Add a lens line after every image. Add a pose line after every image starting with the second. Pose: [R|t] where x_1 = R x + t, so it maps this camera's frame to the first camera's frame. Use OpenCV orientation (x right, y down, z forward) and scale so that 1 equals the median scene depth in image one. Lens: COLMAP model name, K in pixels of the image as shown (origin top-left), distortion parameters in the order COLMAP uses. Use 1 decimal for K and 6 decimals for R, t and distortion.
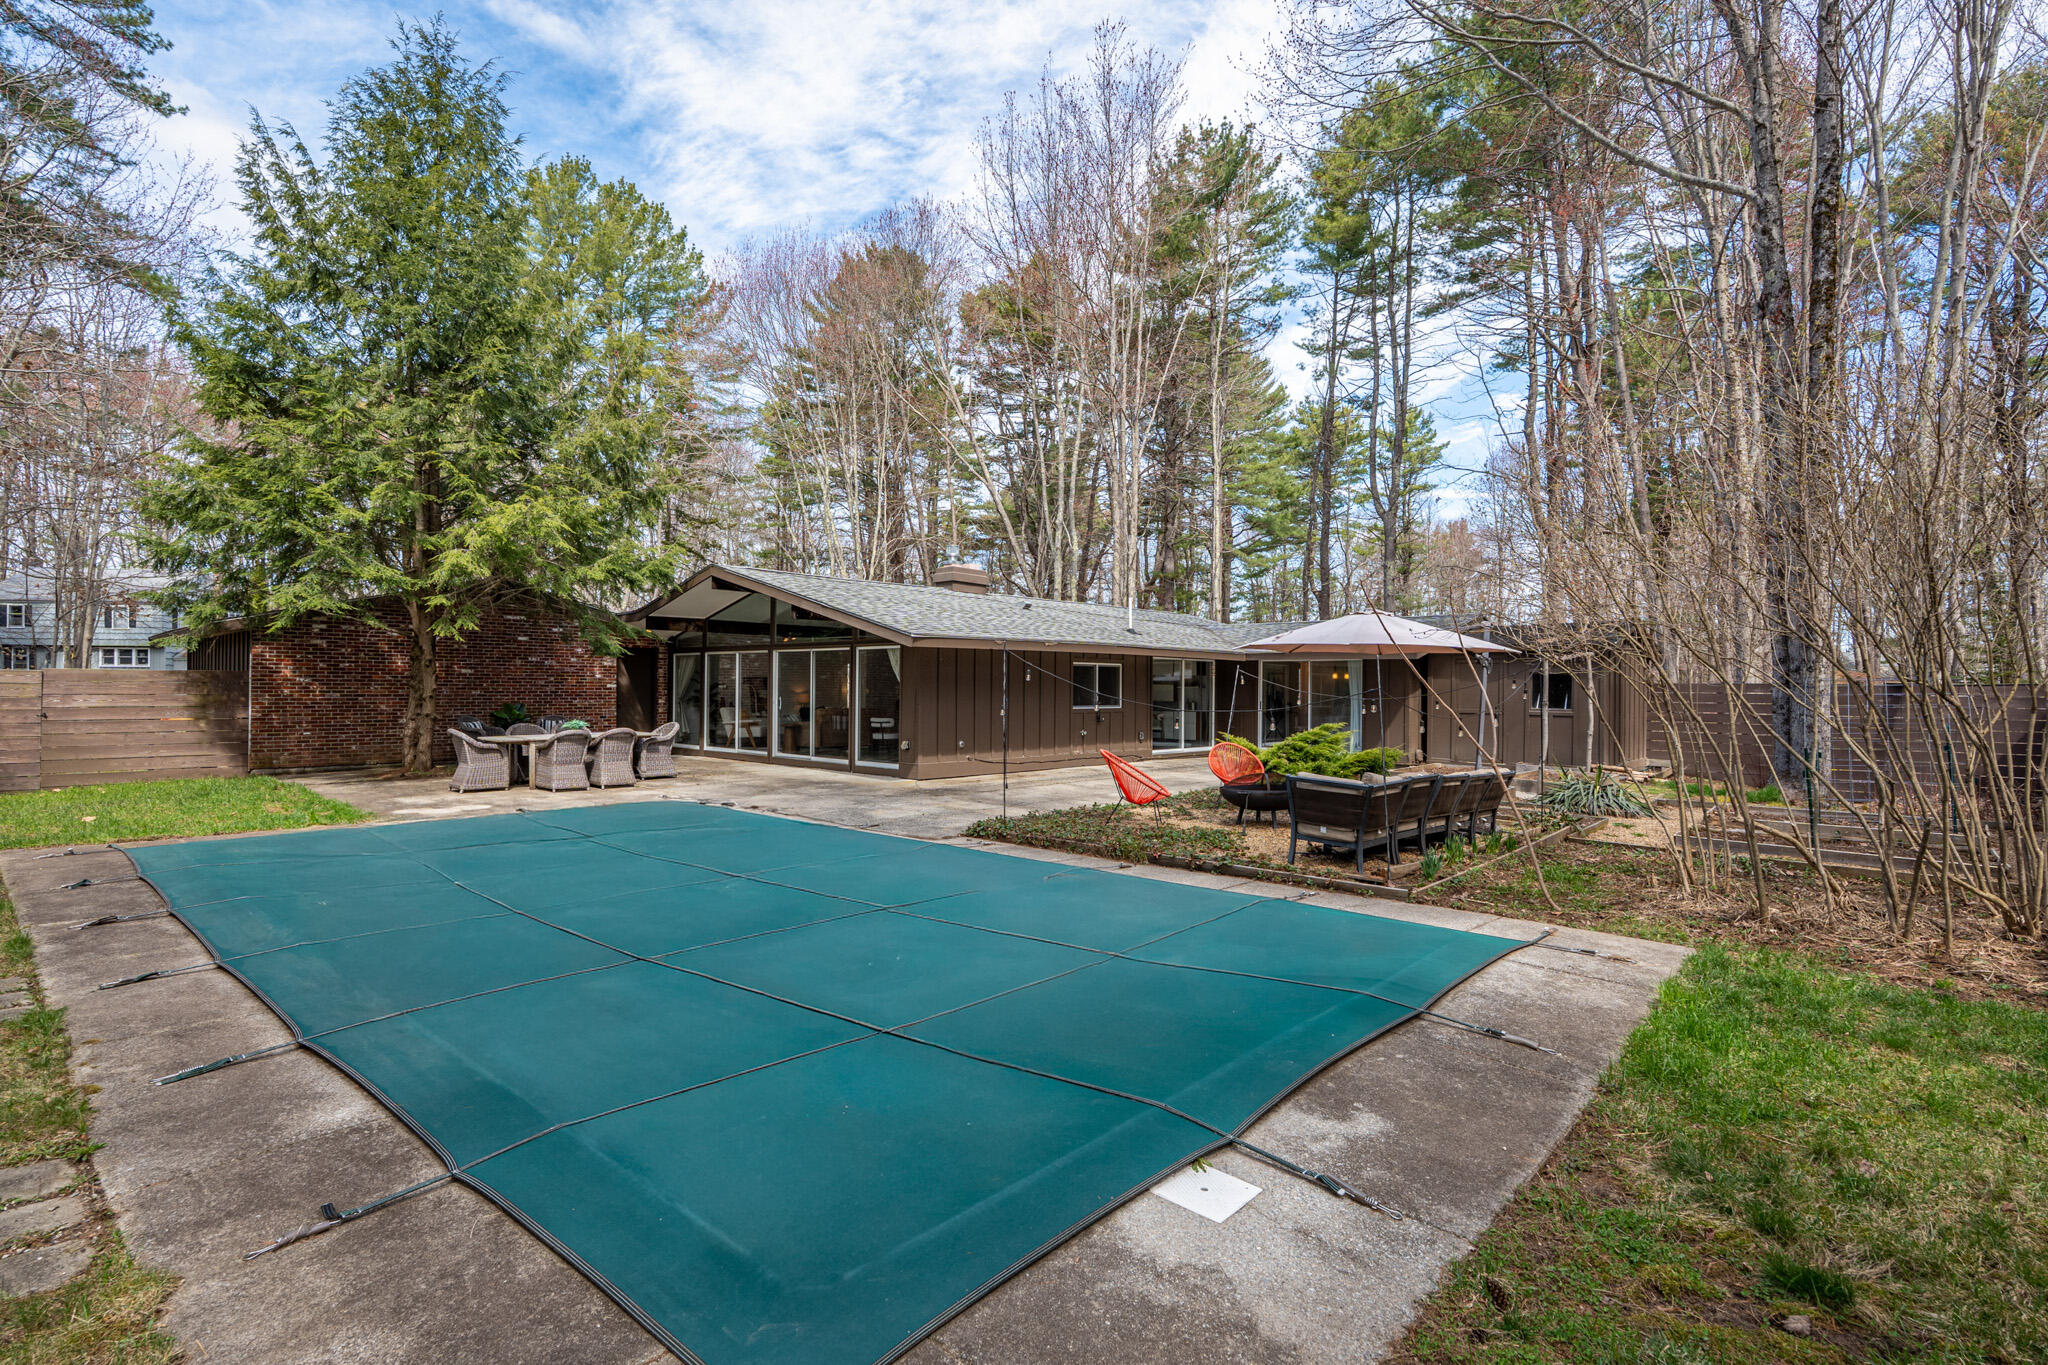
lens RADIAL K [[1009.8, 0, 1021.0], [0, 1009.8, 680.6], [0, 0, 1]] dist [-0.003417, 0.000382]
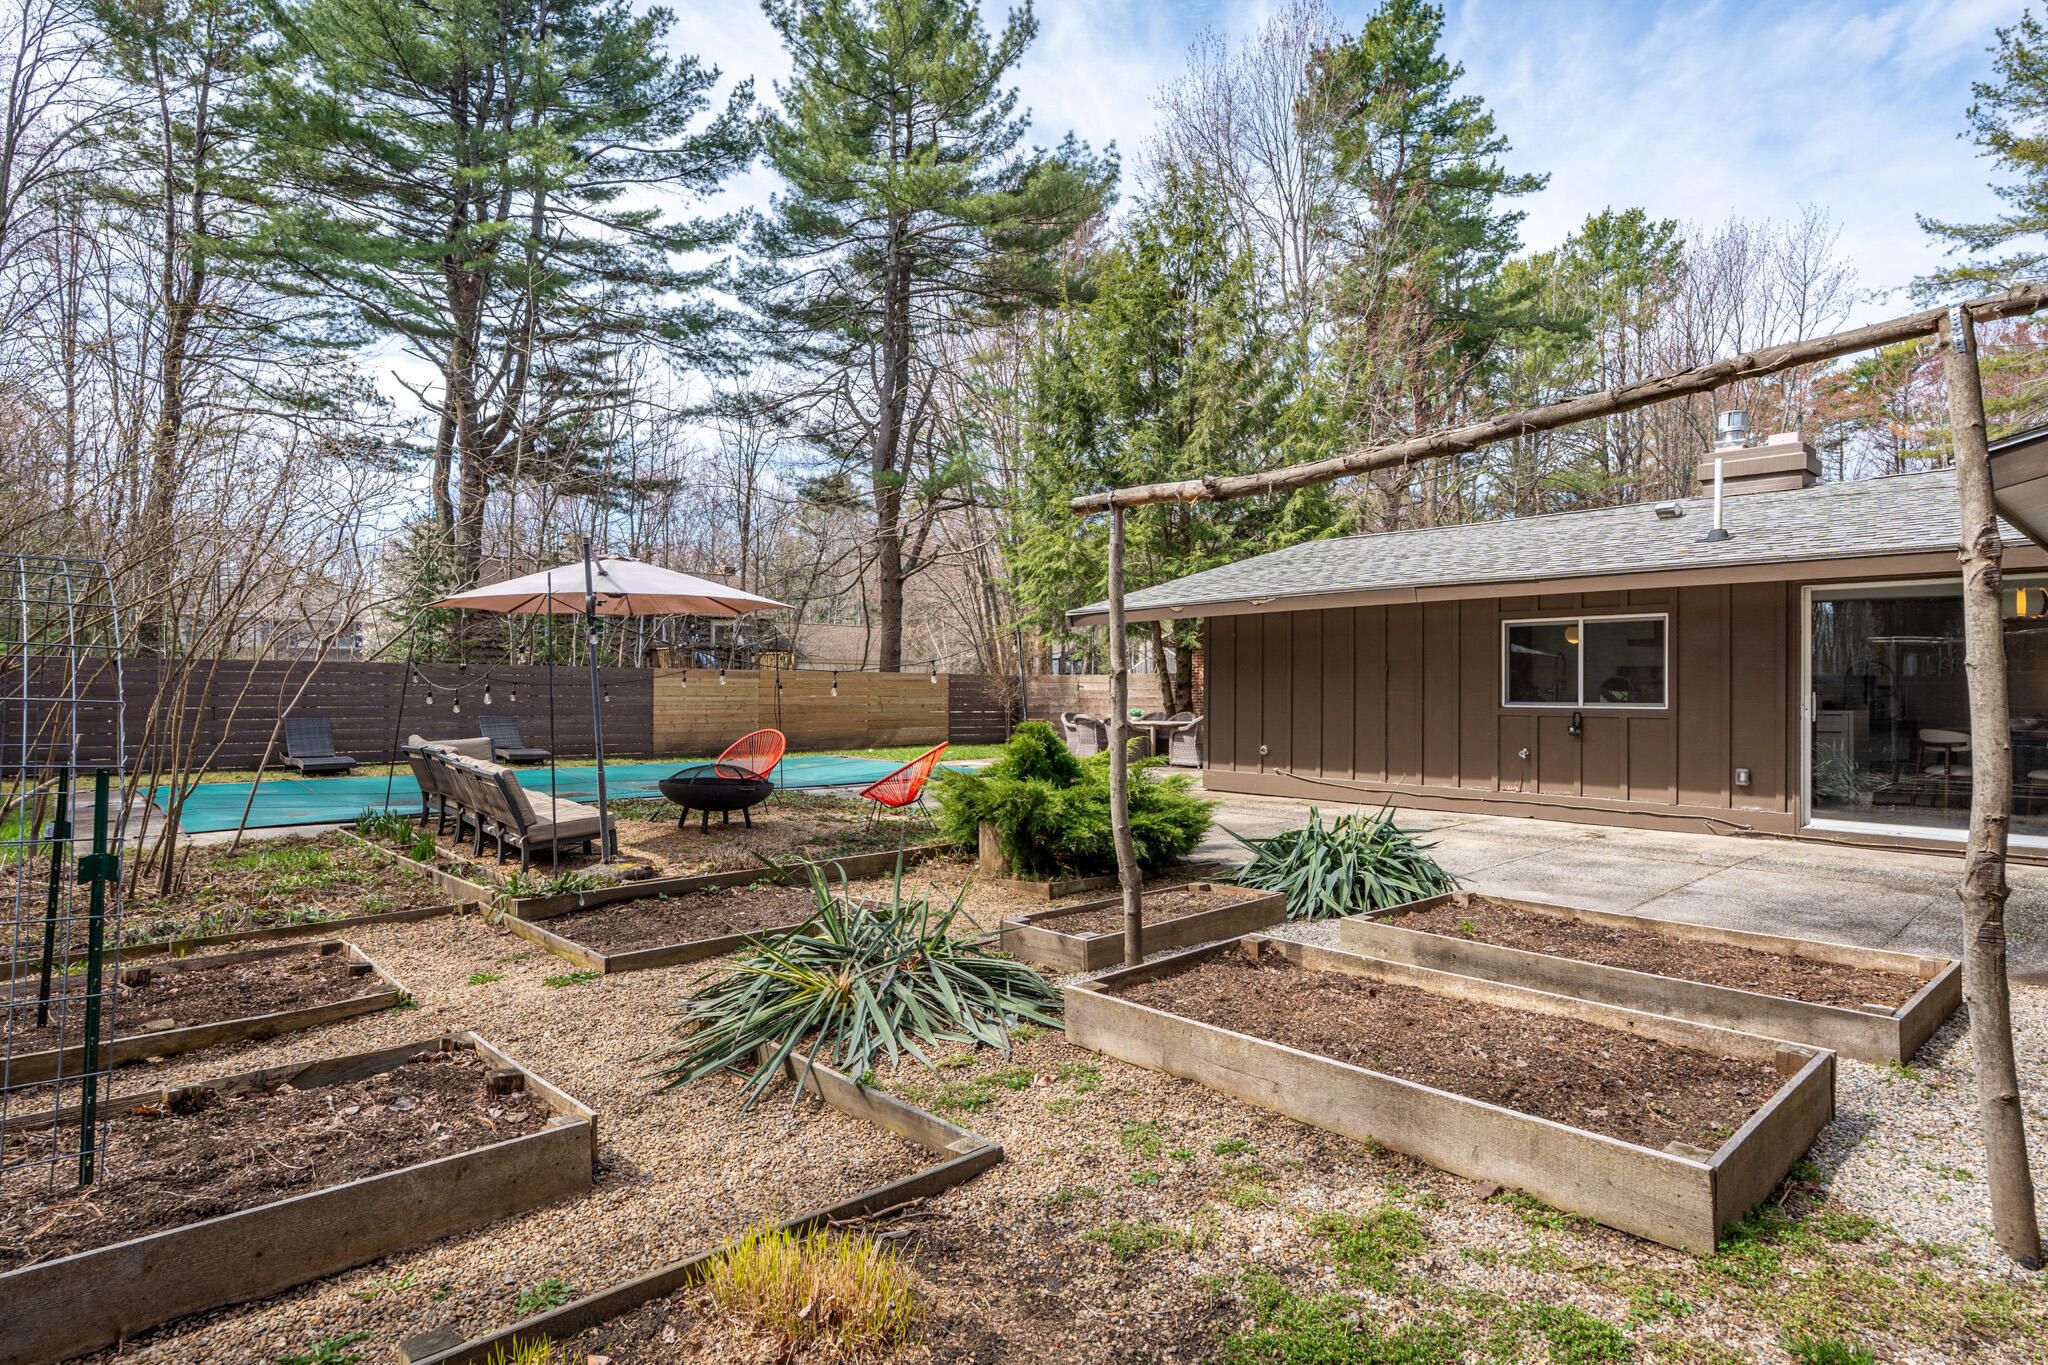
lens RADIAL K [[1095.1, 0, 1020.6], [0, 1095.1, 686.8], [0, 0, 1]] dist [-0.000838, 0.000678]
pose [[-0.119642, -0.010610, -0.992760, 0.617016], [0.001163, 0.999941, -0.010827, 0.022212], [0.992816, -0.002450, -0.119622, 0.772209]]
